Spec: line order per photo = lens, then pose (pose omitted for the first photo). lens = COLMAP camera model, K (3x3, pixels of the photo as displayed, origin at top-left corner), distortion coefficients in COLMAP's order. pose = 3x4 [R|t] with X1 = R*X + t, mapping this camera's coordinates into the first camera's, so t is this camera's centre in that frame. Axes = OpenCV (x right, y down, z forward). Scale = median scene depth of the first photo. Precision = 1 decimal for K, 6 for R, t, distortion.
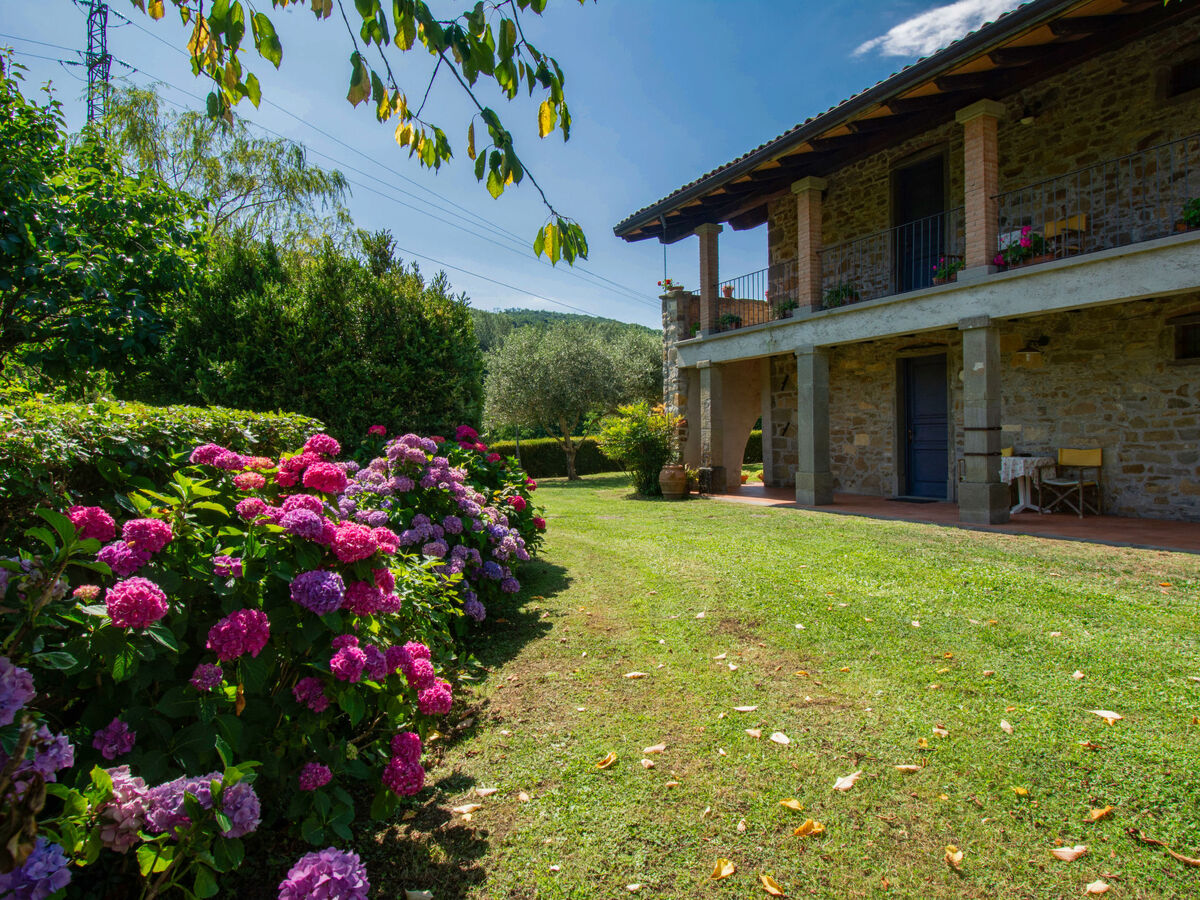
lens RADIAL K [[714.2, 0, 598.1], [0, 714.2, 443.8], [0, 0, 1]] dist [0.001108, -0.006497]
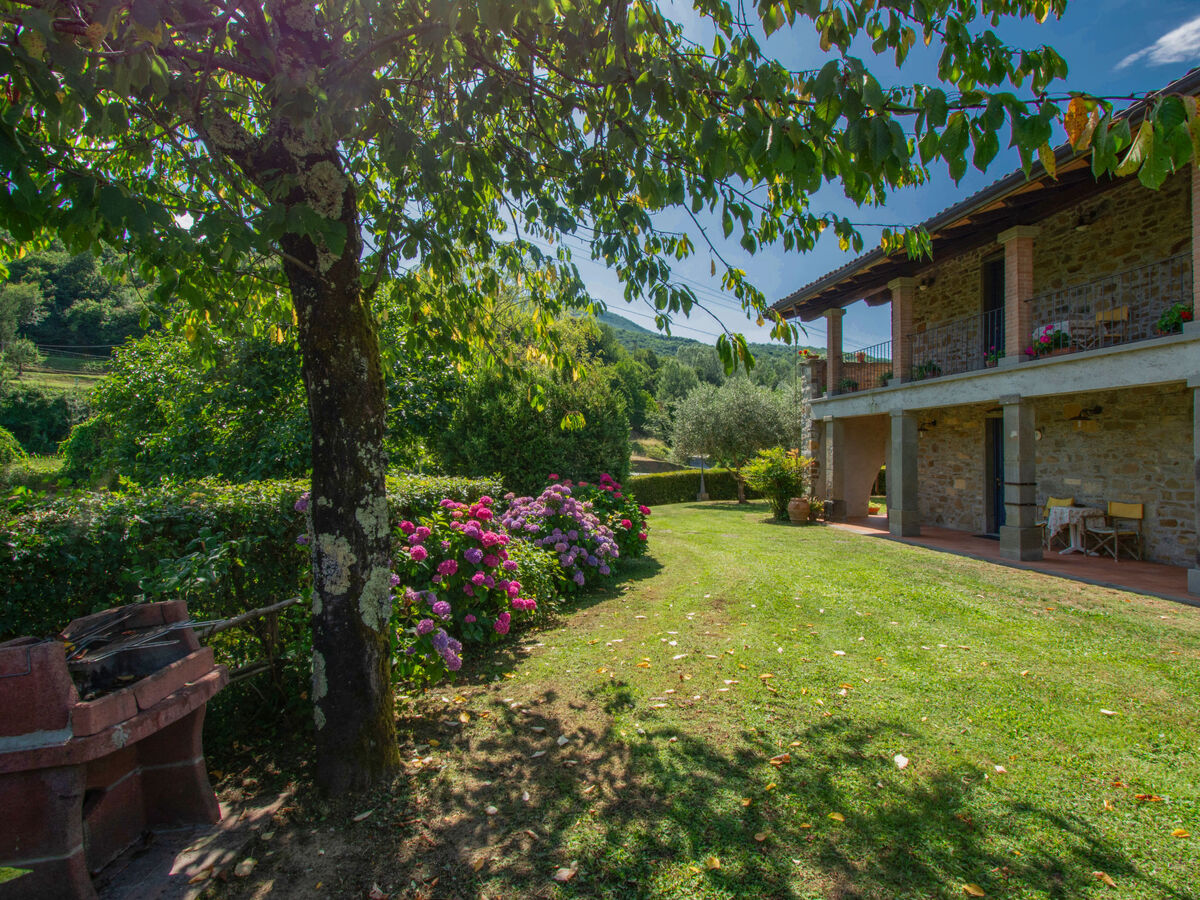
lens RADIAL K [[630.8, 0, 603.9], [0, 630.8, 444.7], [0, 0, 1]] dist [0.000602, -0.001431]
pose [[0.945719, 0.017835, -0.324495, 0.202787], [-0.026945, 0.999358, -0.023603, -0.042585], [0.323865, 0.031065, 0.945593, -0.274477]]
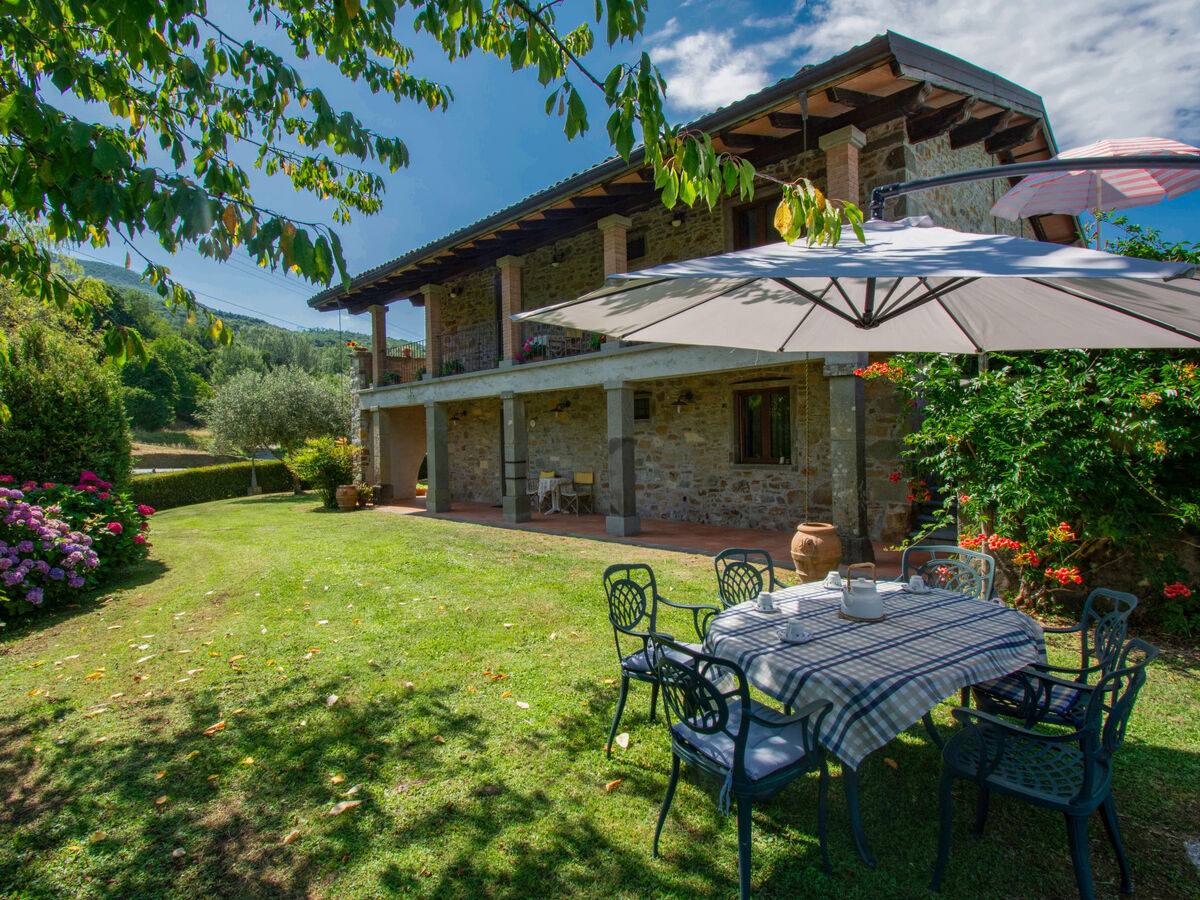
lens RADIAL K [[608.8, 0, 603.1], [0, 608.8, 445.2], [0, 0, 1]] dist [-0.014766, -0.007296]
pose [[0.949420, -0.005098, 0.313966, 0.294742], [0.008397, 0.999923, -0.009156, -0.043222], [-0.313895, 0.011330, 0.949390, -0.323609]]
